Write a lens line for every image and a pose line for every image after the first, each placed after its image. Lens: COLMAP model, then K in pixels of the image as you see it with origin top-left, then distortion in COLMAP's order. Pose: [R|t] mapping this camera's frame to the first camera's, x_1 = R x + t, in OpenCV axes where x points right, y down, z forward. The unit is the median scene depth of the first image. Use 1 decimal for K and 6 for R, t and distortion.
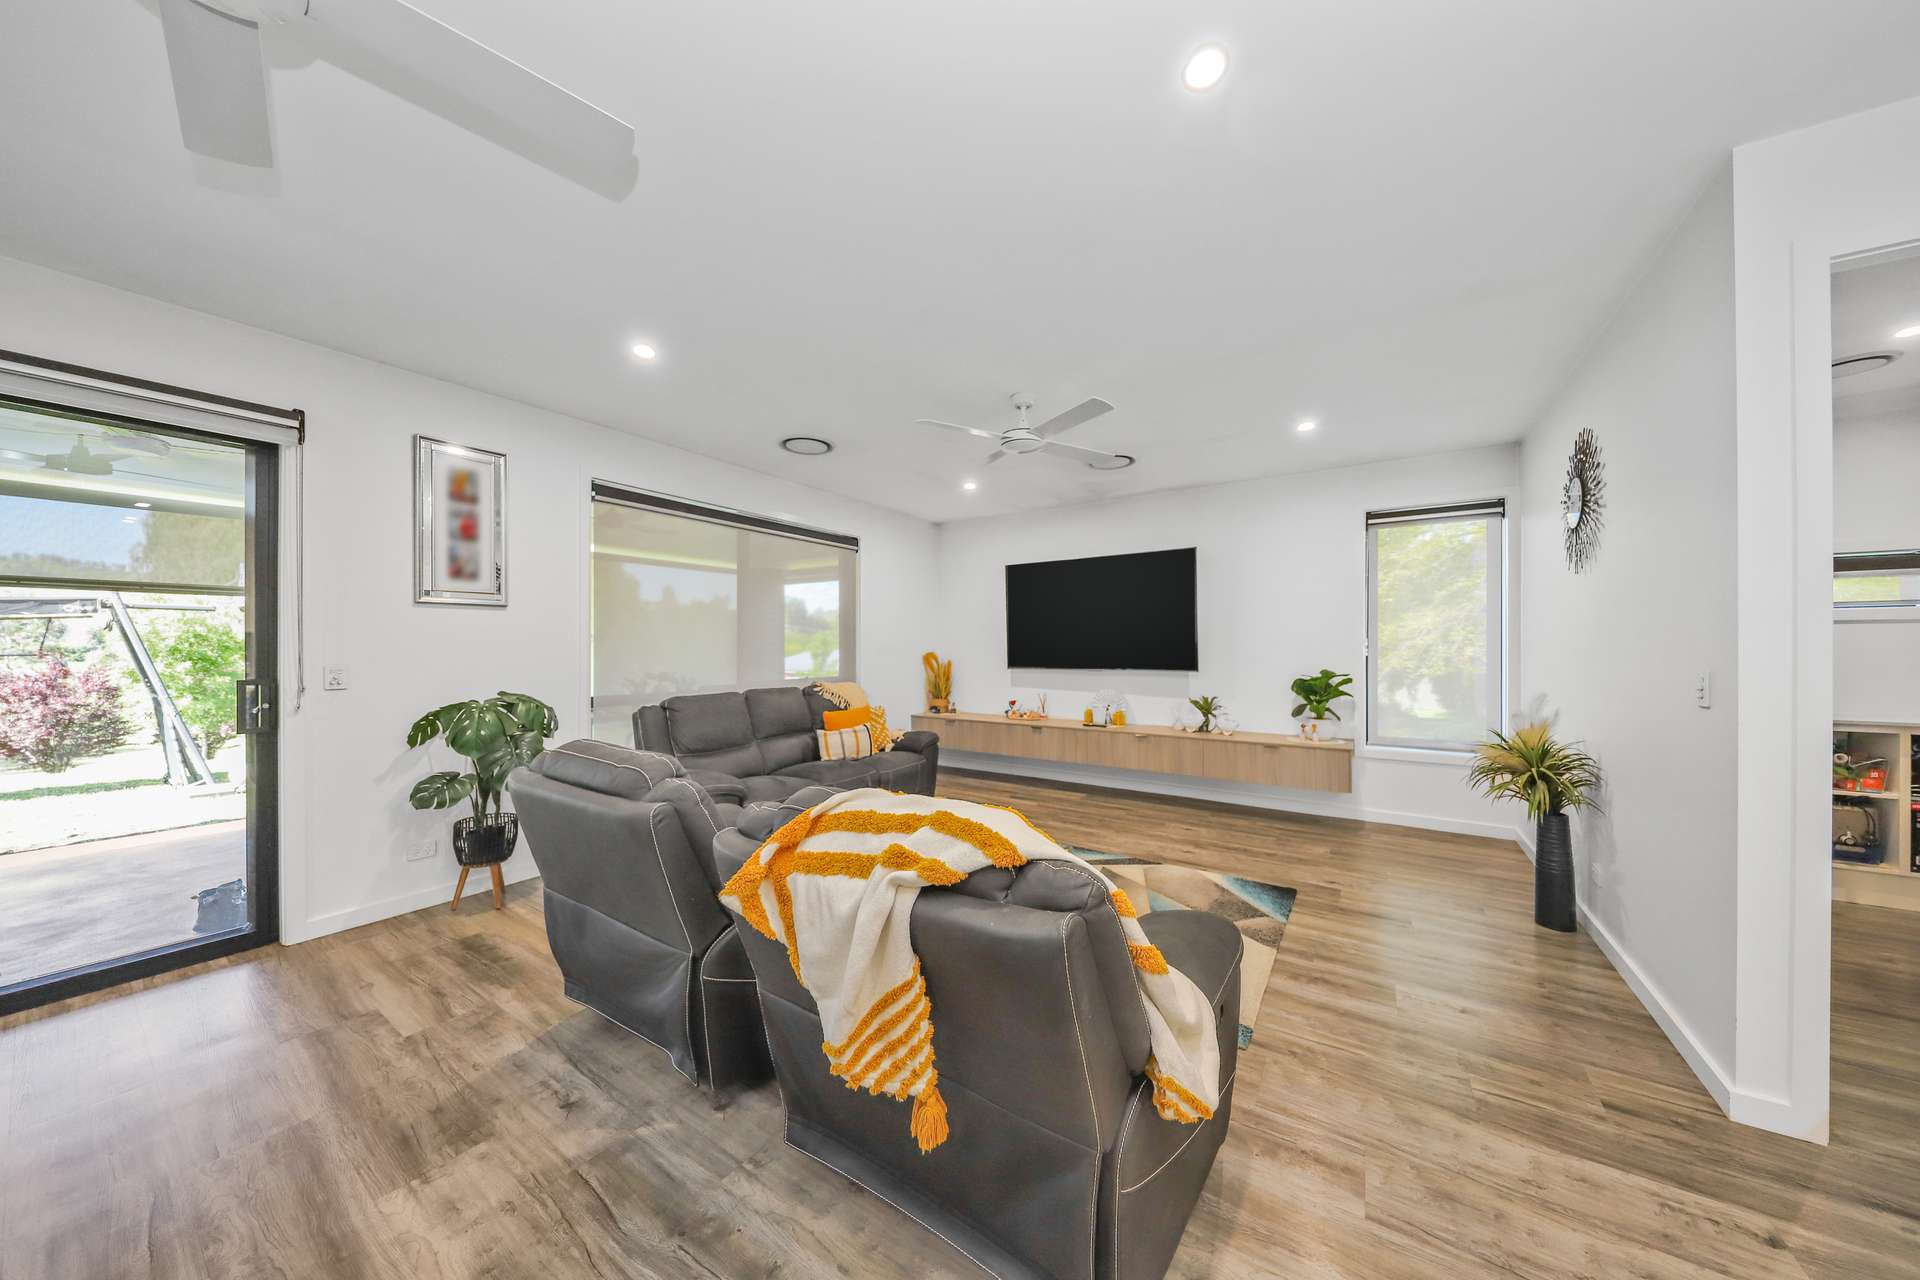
lens RADIAL K [[611.6, 0, 960.0], [0, 611.6, 640.0], [0, 0, 1]] dist [0.001241, -0.002192]
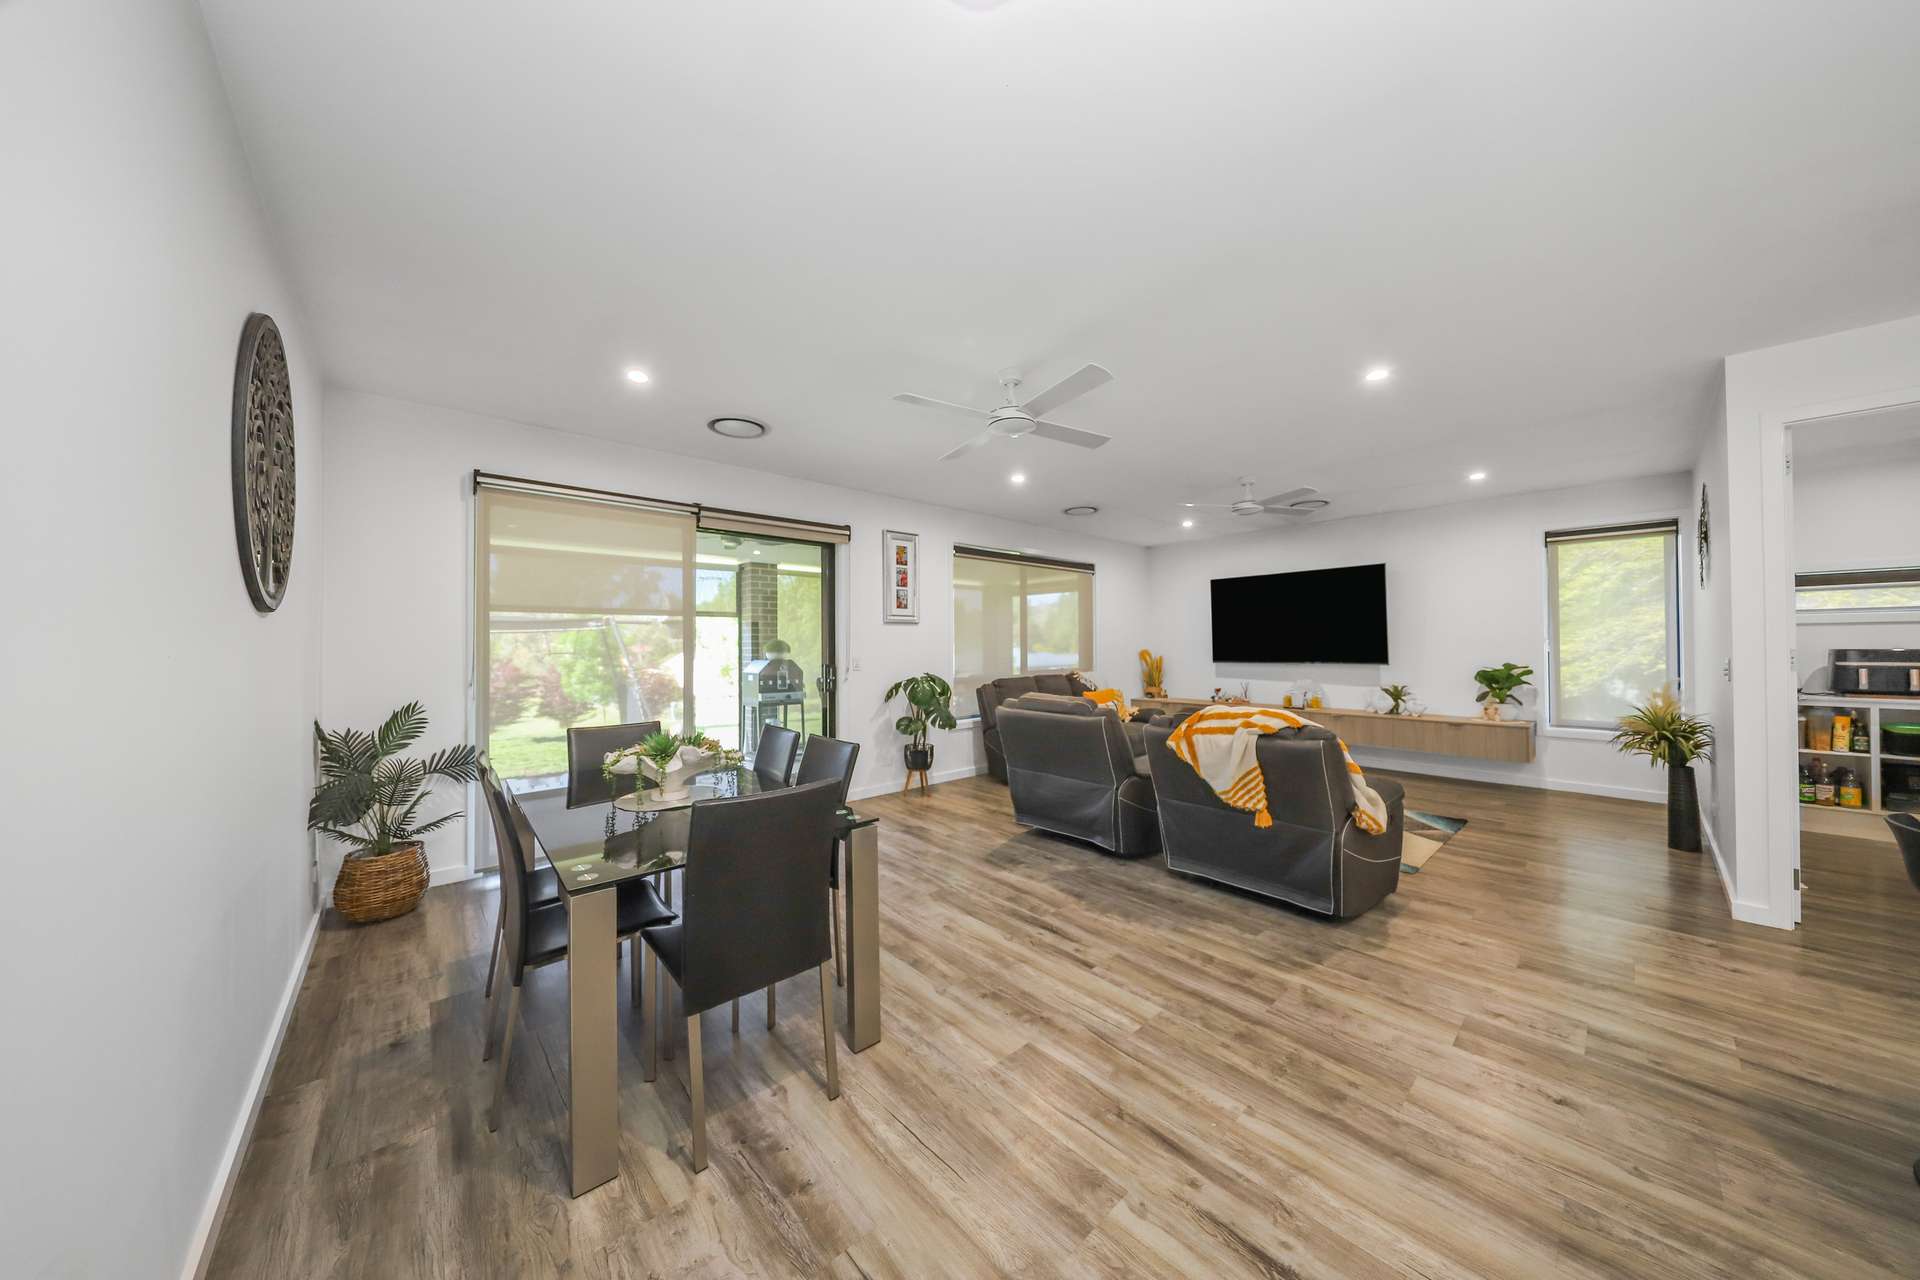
lens RADIAL K [[605.0, 0, 948.4], [0, 605.0, 635.4], [0, 0, 1]] dist [-0.011425, -0.000196]
pose [[0.963206, -0.009227, -0.268605, -0.171733], [0.008090, 0.999953, -0.005338, -0.009526], [0.268641, 0.002969, 0.963236, -0.502804]]
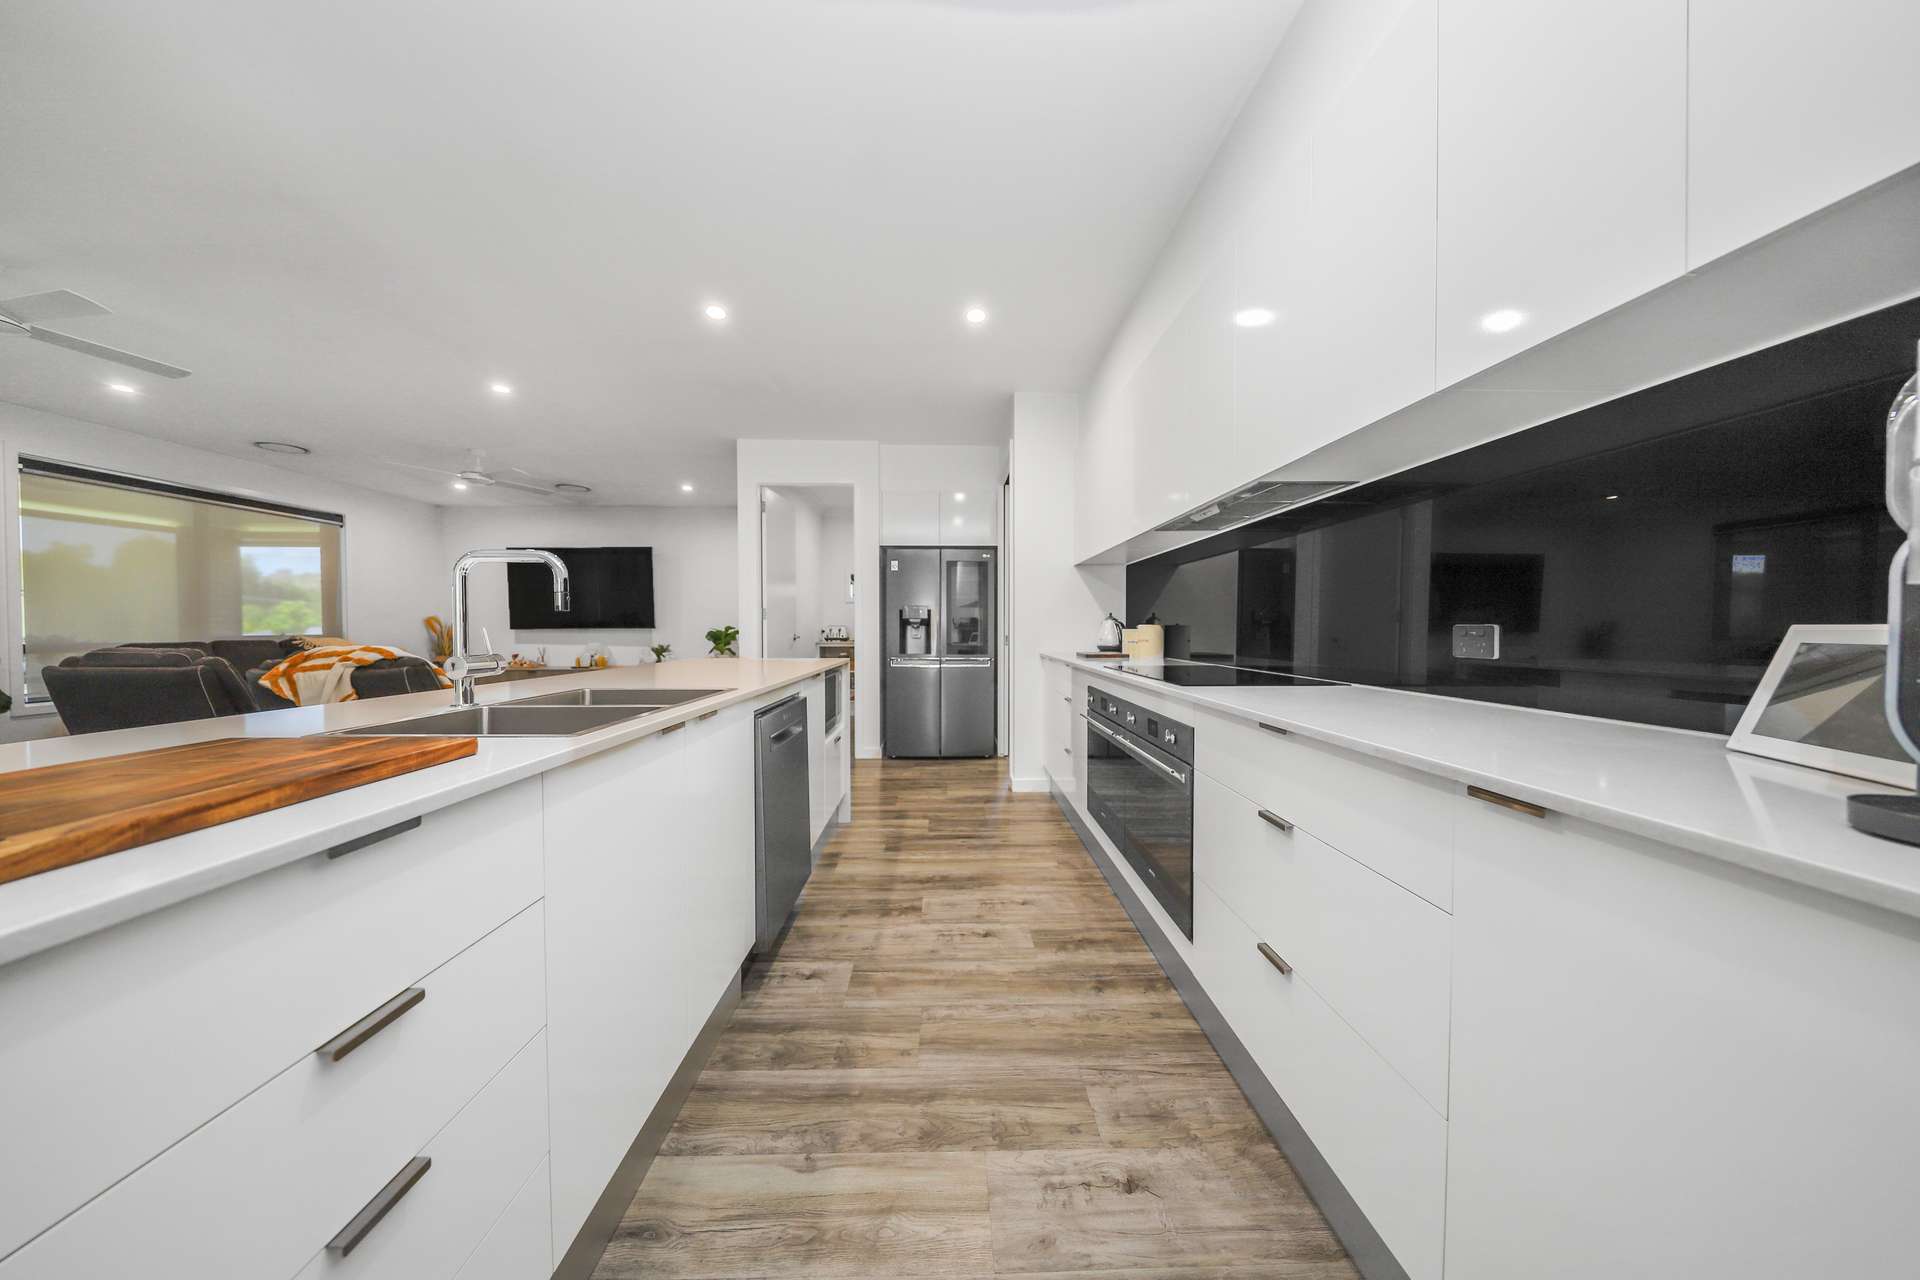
lens RADIAL K [[611.6, 0, 960.0], [0, 611.6, 640.0], [0, 0, 1]] dist [0.001241, -0.002192]
pose [[0.820061, -0.010828, 0.572173, 0.179393], [-0.008256, 0.999493, 0.030748, 0.034930], [-0.572216, -0.029940, 0.819556, -0.876940]]
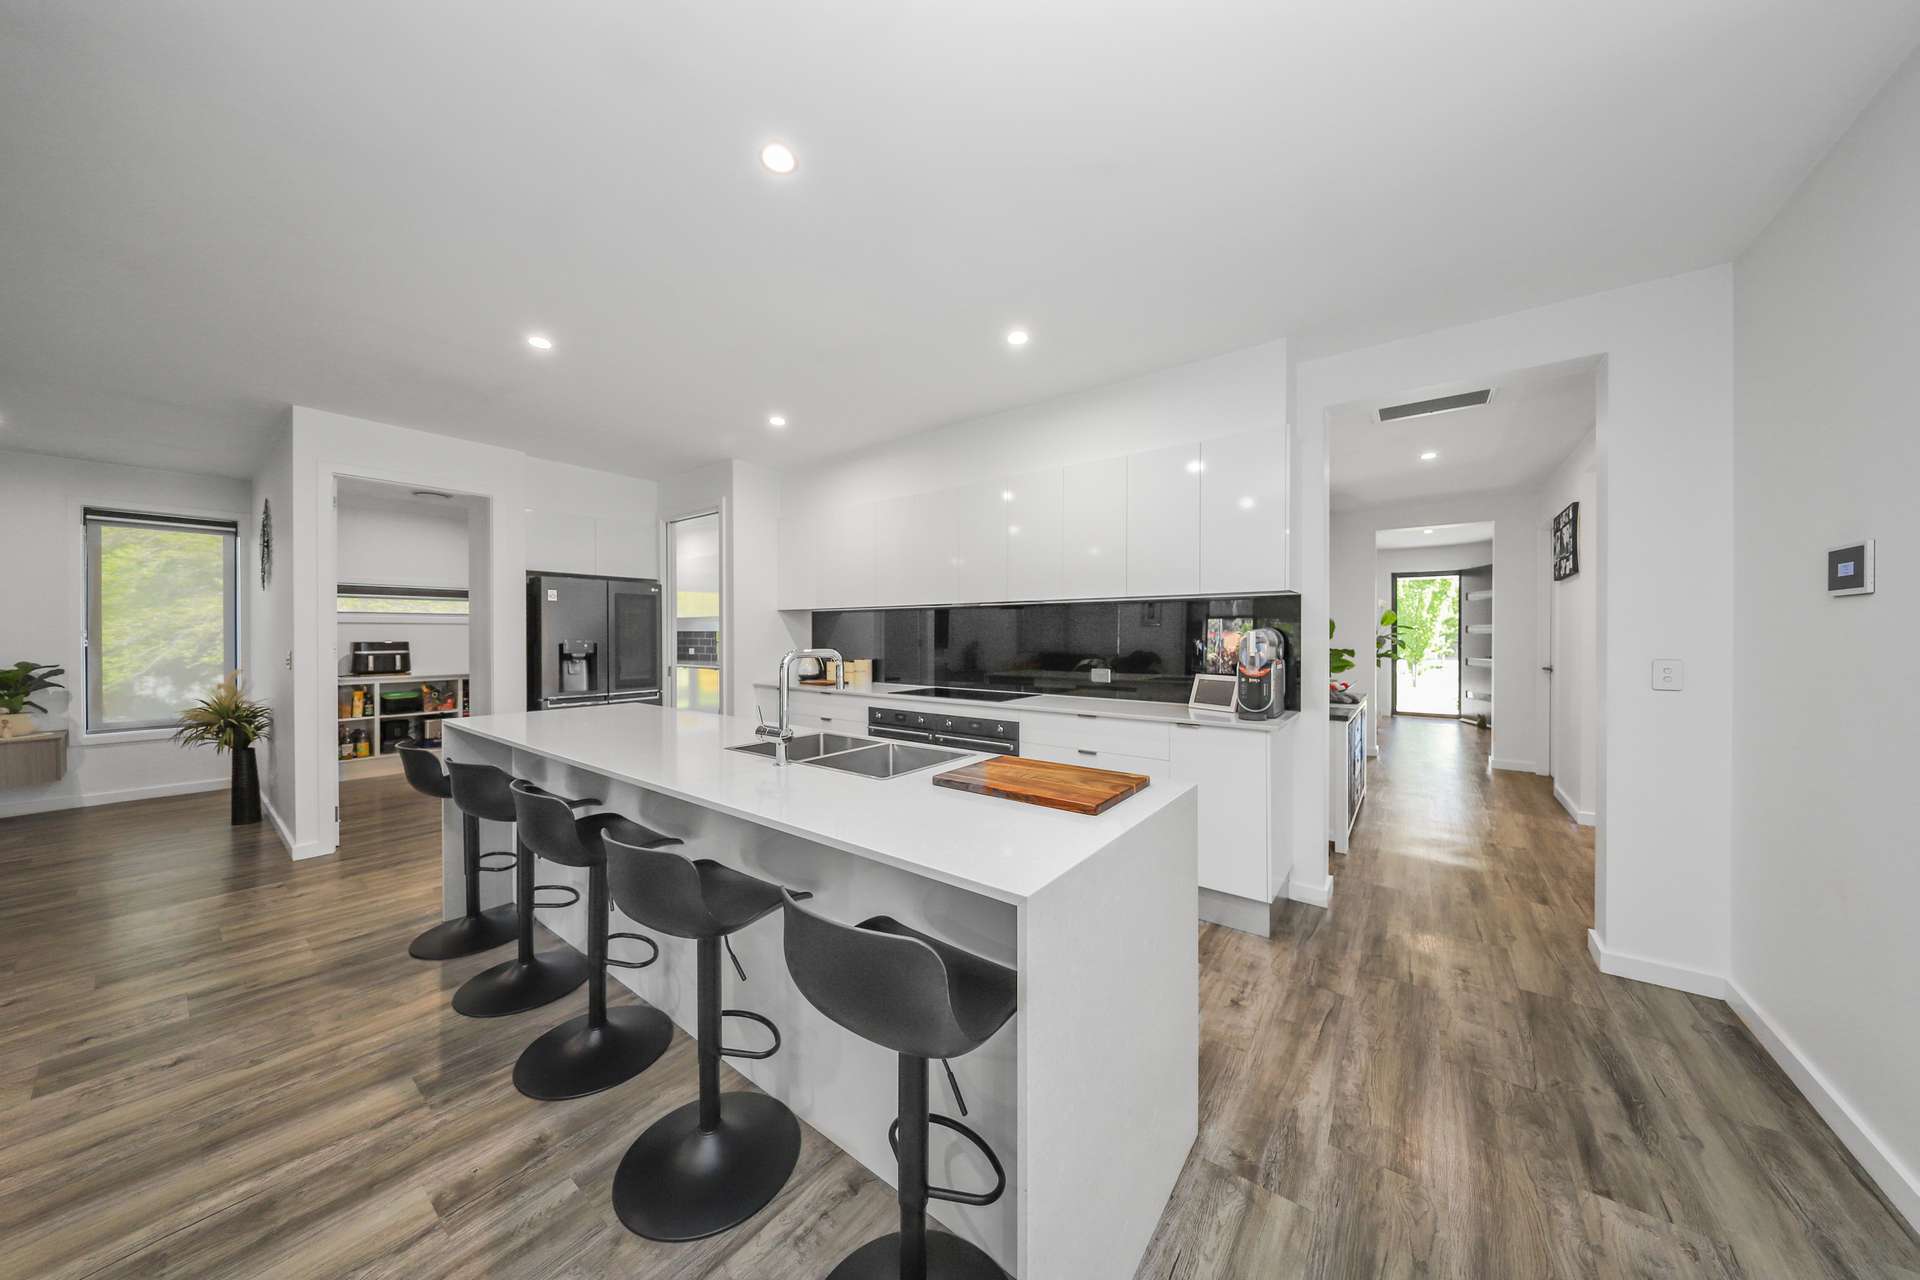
lens RADIAL K [[611.6, 0, 960.0], [0, 611.6, 640.0], [0, 0, 1]] dist [0.001241, -0.002192]
pose [[0.066598, -0.010418, 0.997726, -0.292001], [-0.011731, 0.999868, 0.011223, -0.015616], [-0.997711, -0.012451, 0.066467, -0.609581]]
